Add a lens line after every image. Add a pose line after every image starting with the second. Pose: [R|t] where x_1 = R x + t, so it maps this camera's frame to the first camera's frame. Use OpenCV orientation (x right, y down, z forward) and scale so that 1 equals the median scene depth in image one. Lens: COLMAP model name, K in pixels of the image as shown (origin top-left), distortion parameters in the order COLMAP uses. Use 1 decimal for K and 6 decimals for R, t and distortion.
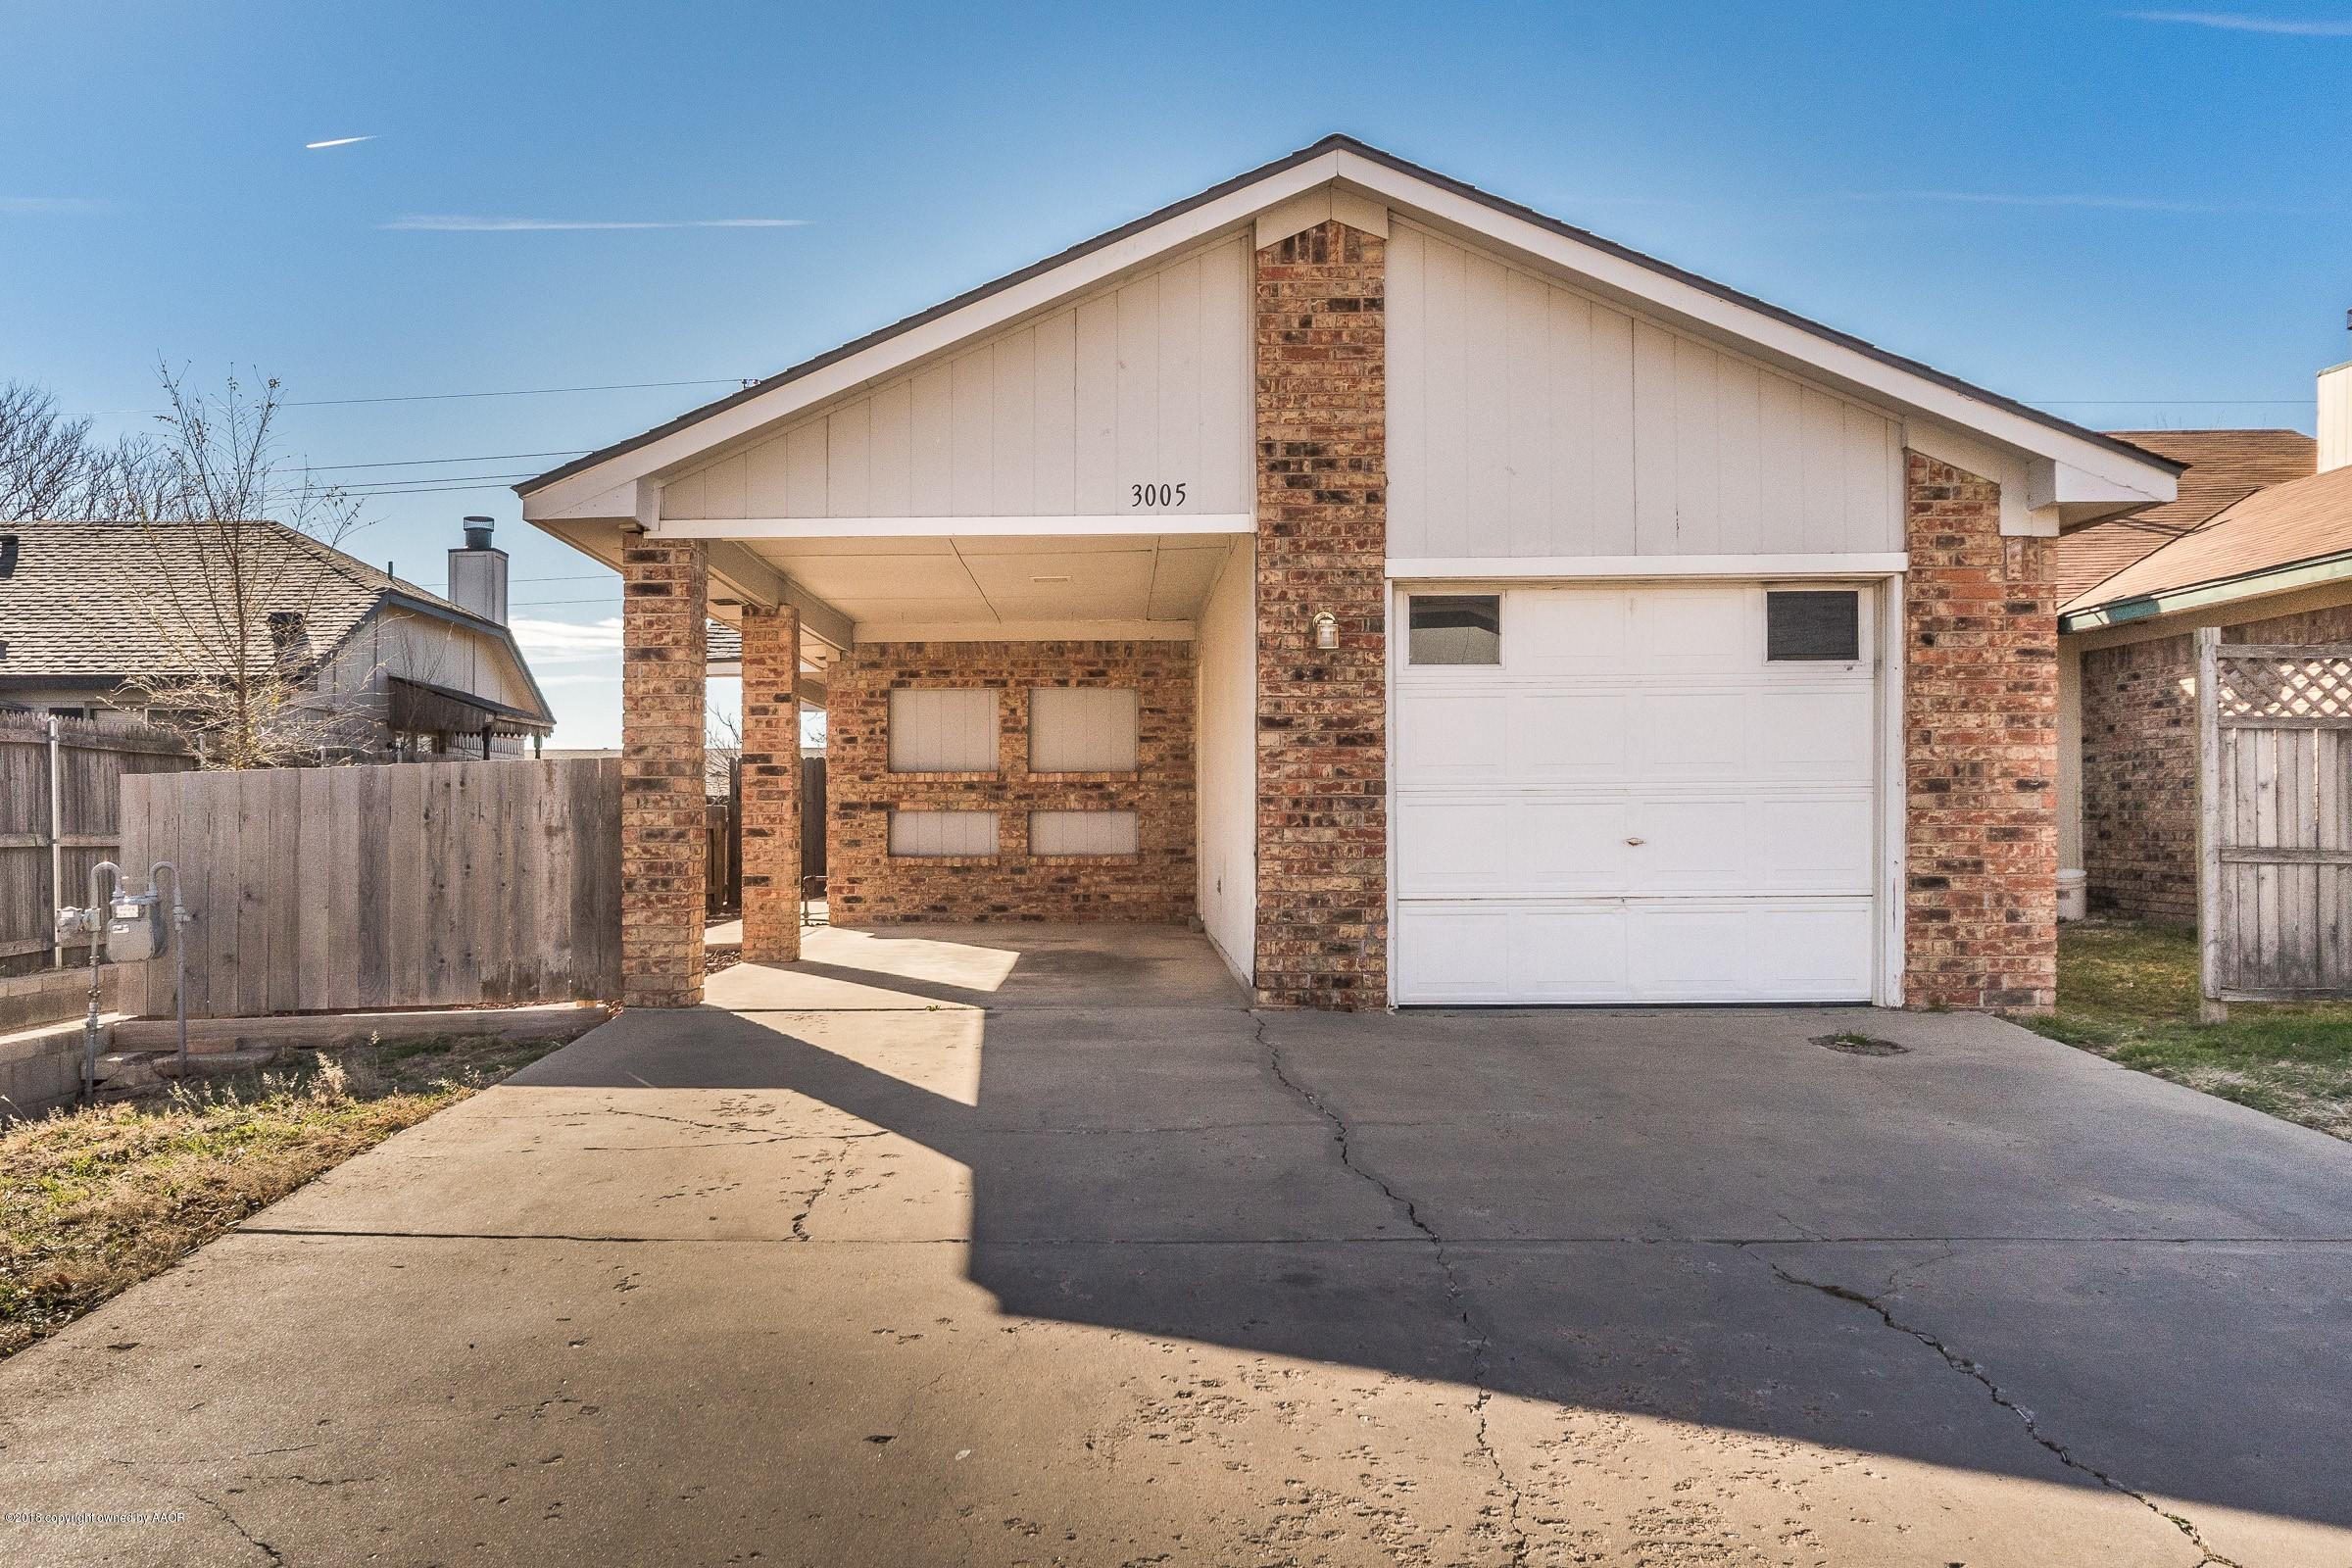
lens RADIAL K [[1845.1, 0, 1176.7], [0, 1845.1, 830.1], [0, 0, 1]] dist [-0.009199, -0.004048]
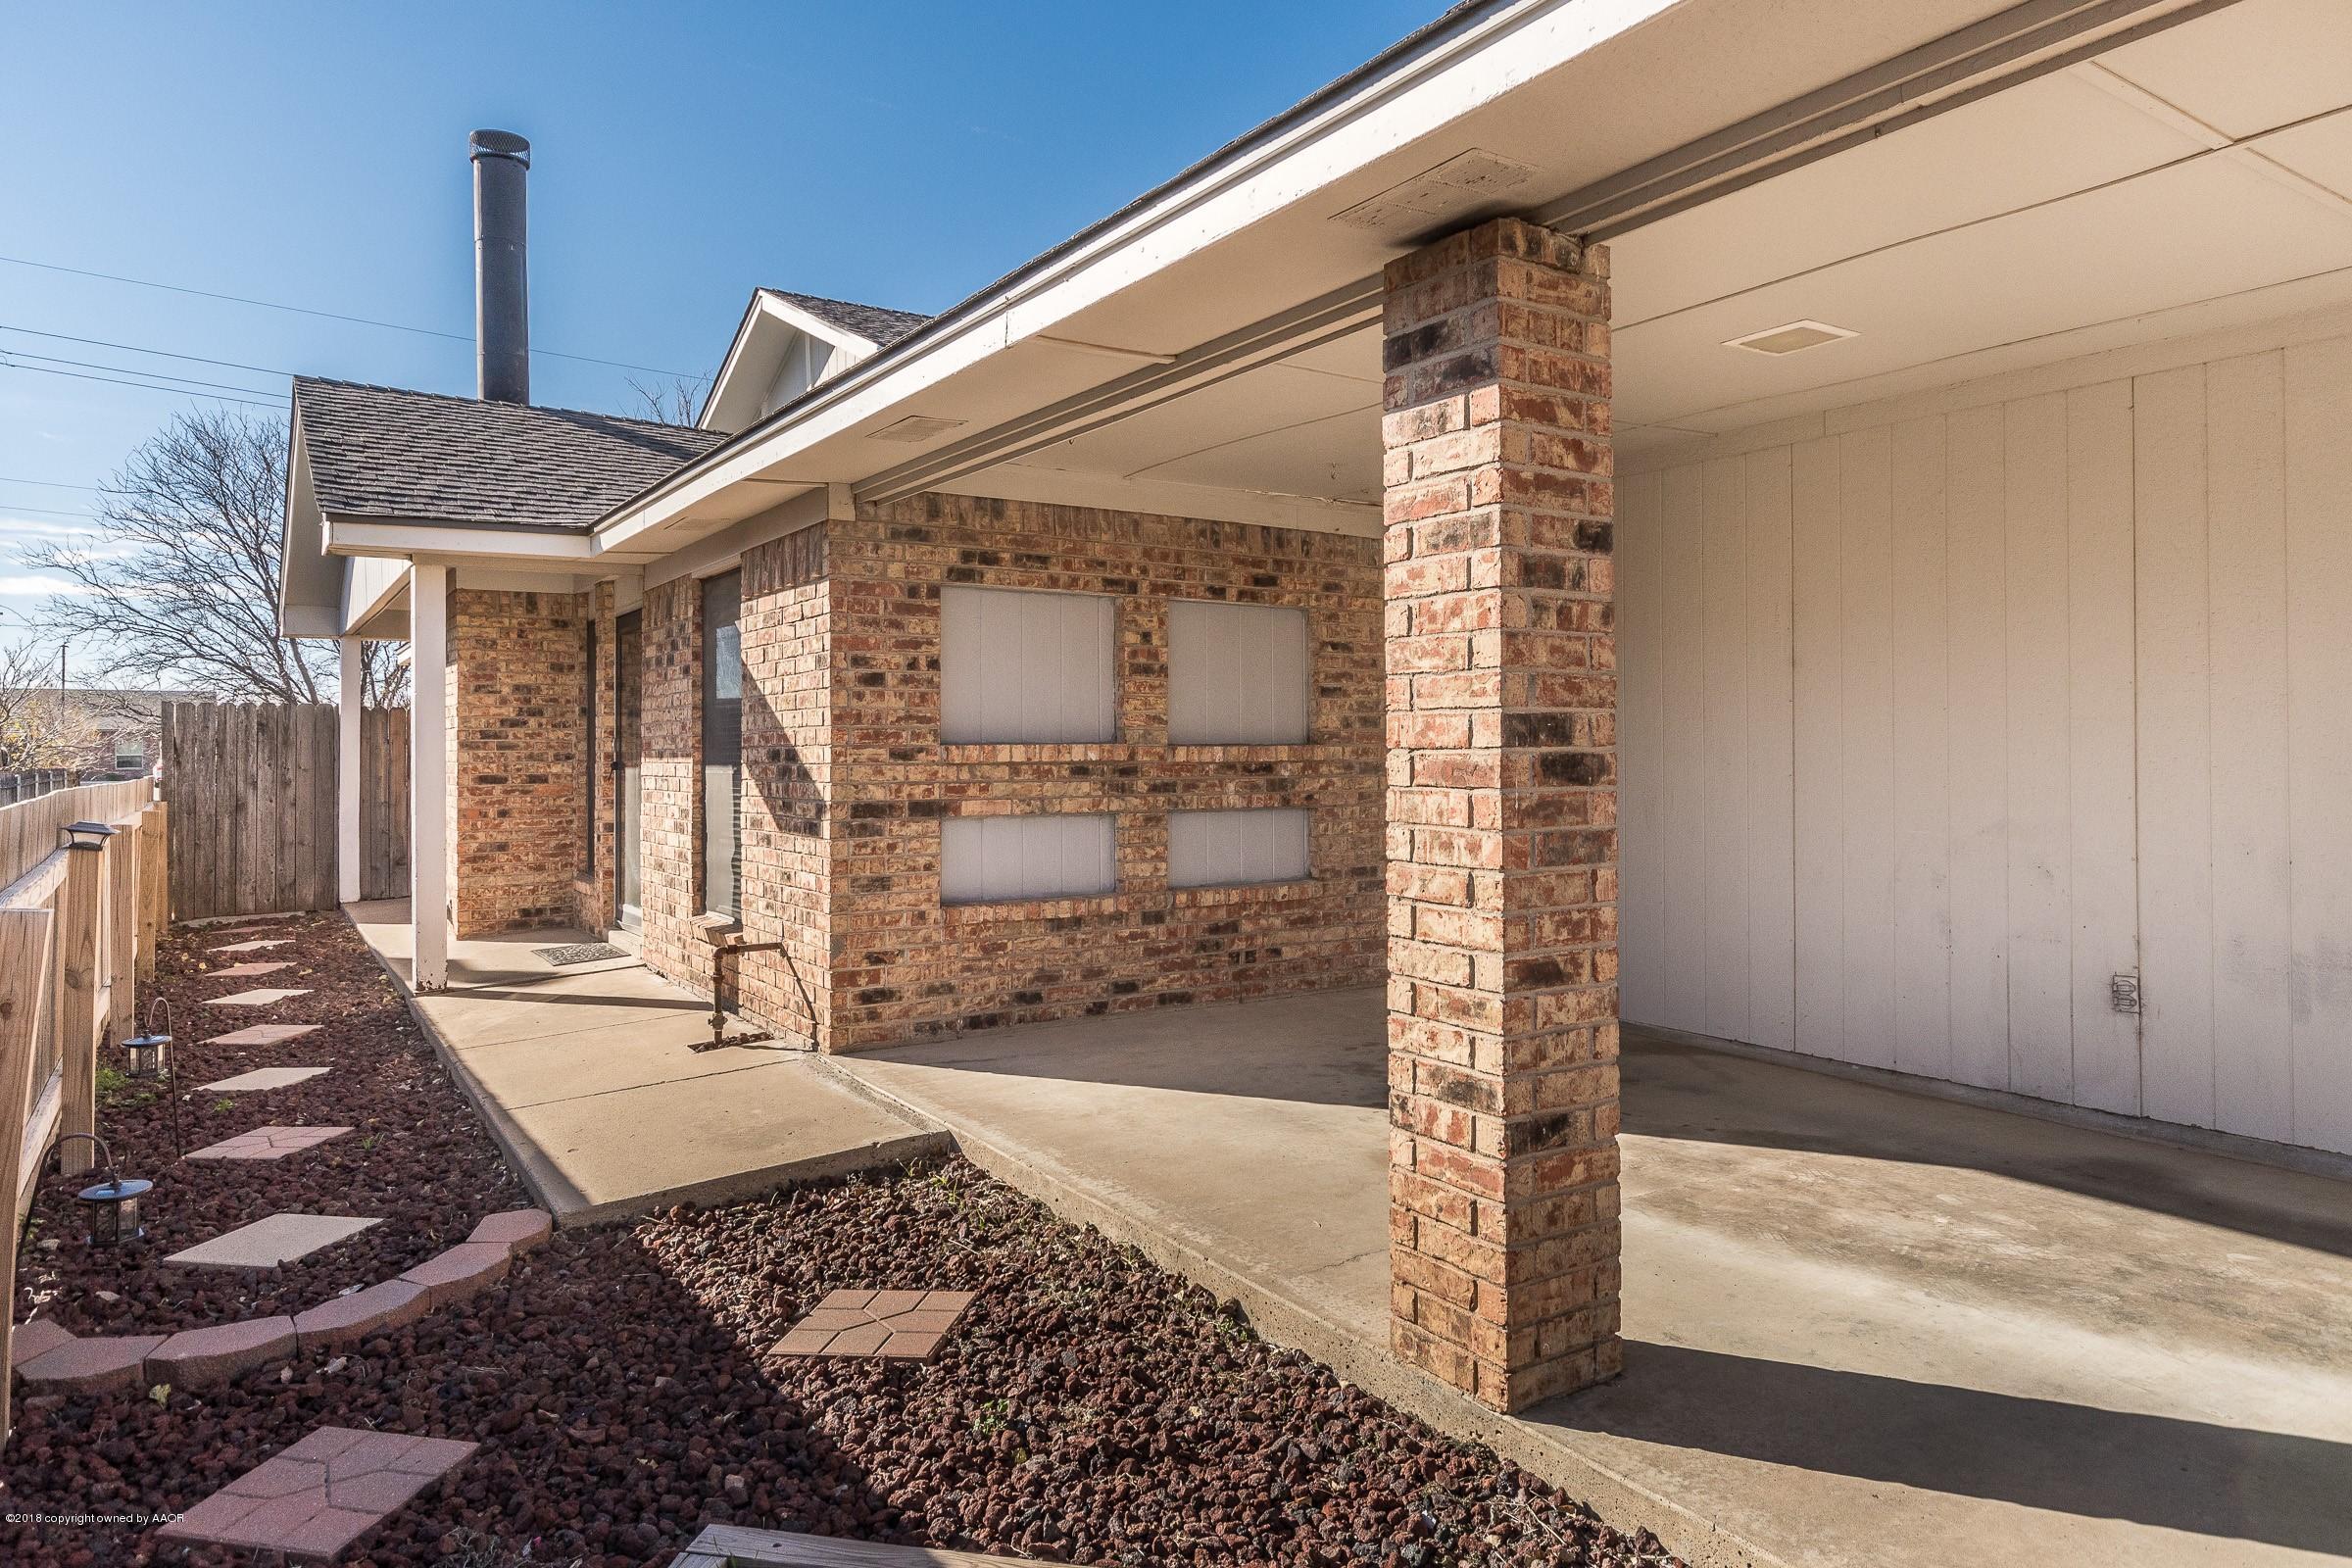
lens RADIAL K [[1369.8, 0, 1171.0], [0, 1369.8, 749.6], [0, 0, 1]] dist [-0.003563, -0.001214]
pose [[0.849679, 0.003249, 0.527291, -0.521682], [0.002835, 0.999938, -0.010729, -0.043305], [-0.527293, 0.010612, 0.849617, 1.095389]]
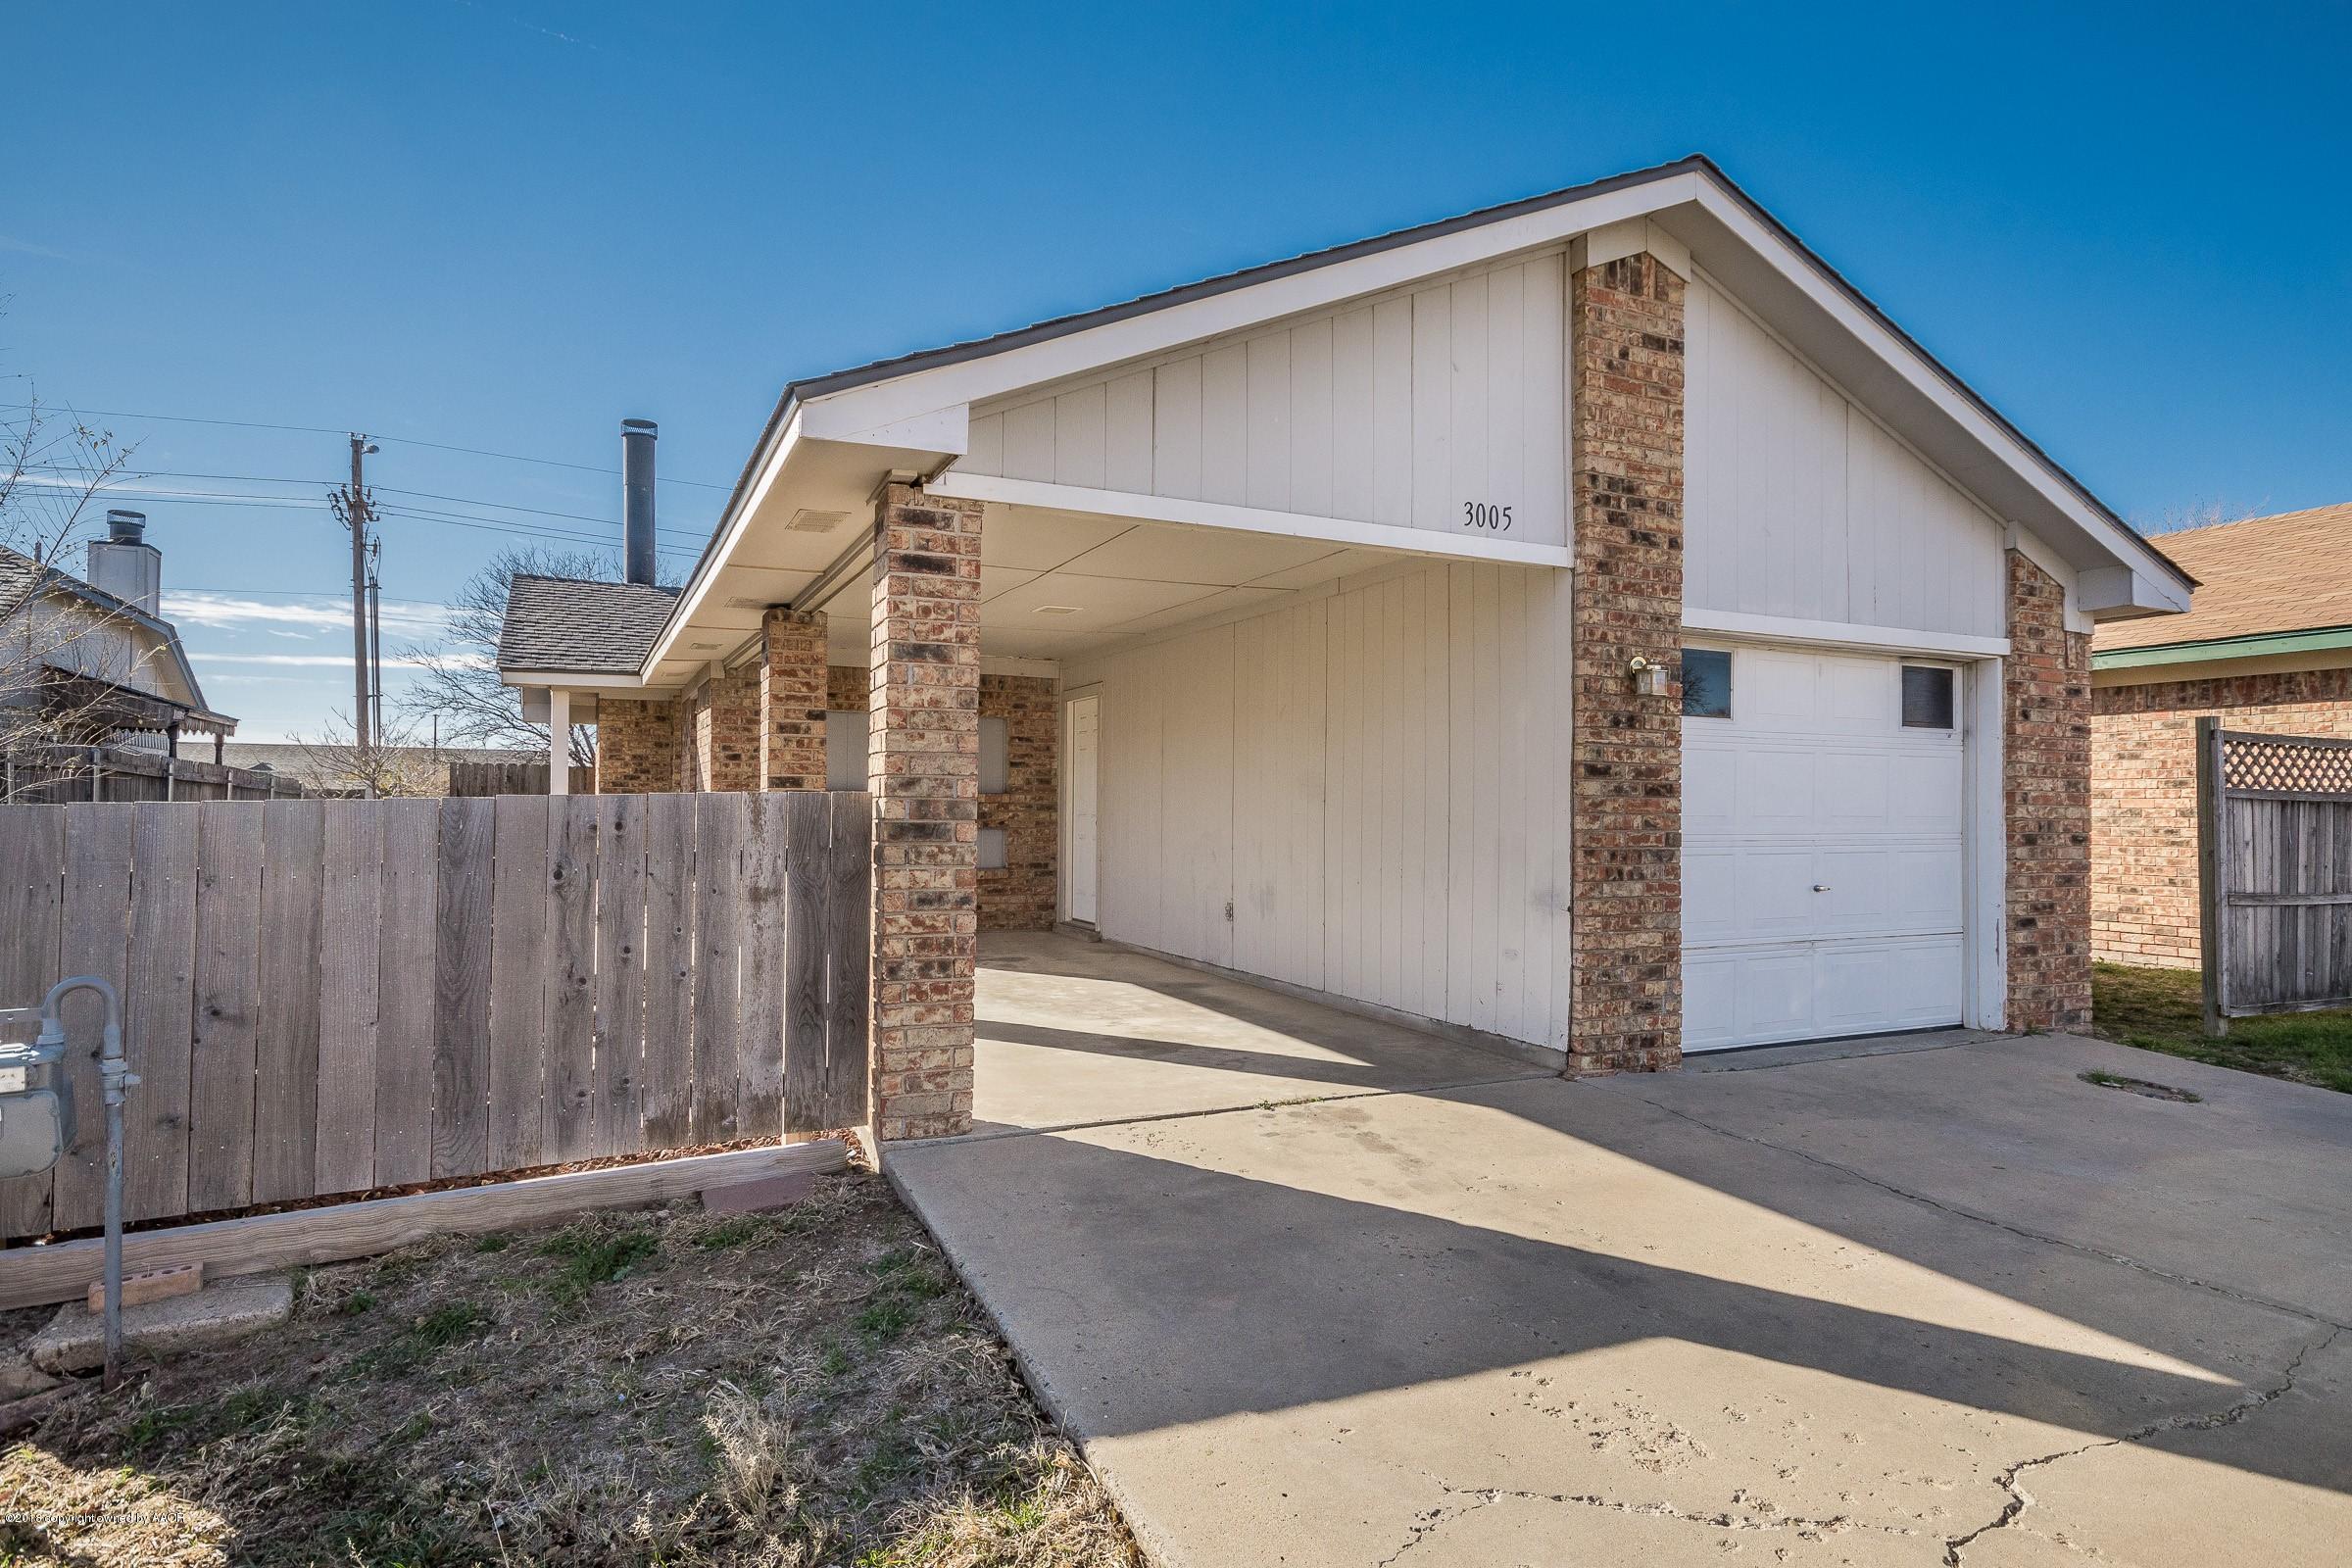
lens RADIAL K [[1188.8, 0, 1178.9], [0, 1188.8, 804.5], [0, 0, 1]] dist [0.003556, 0.000503]
pose [[0.908961, 0.015505, 0.416593, -0.387406], [-0.011593, 0.999862, -0.011920, -0.030626], [-0.416720, 0.006005, 0.909015, 0.527301]]
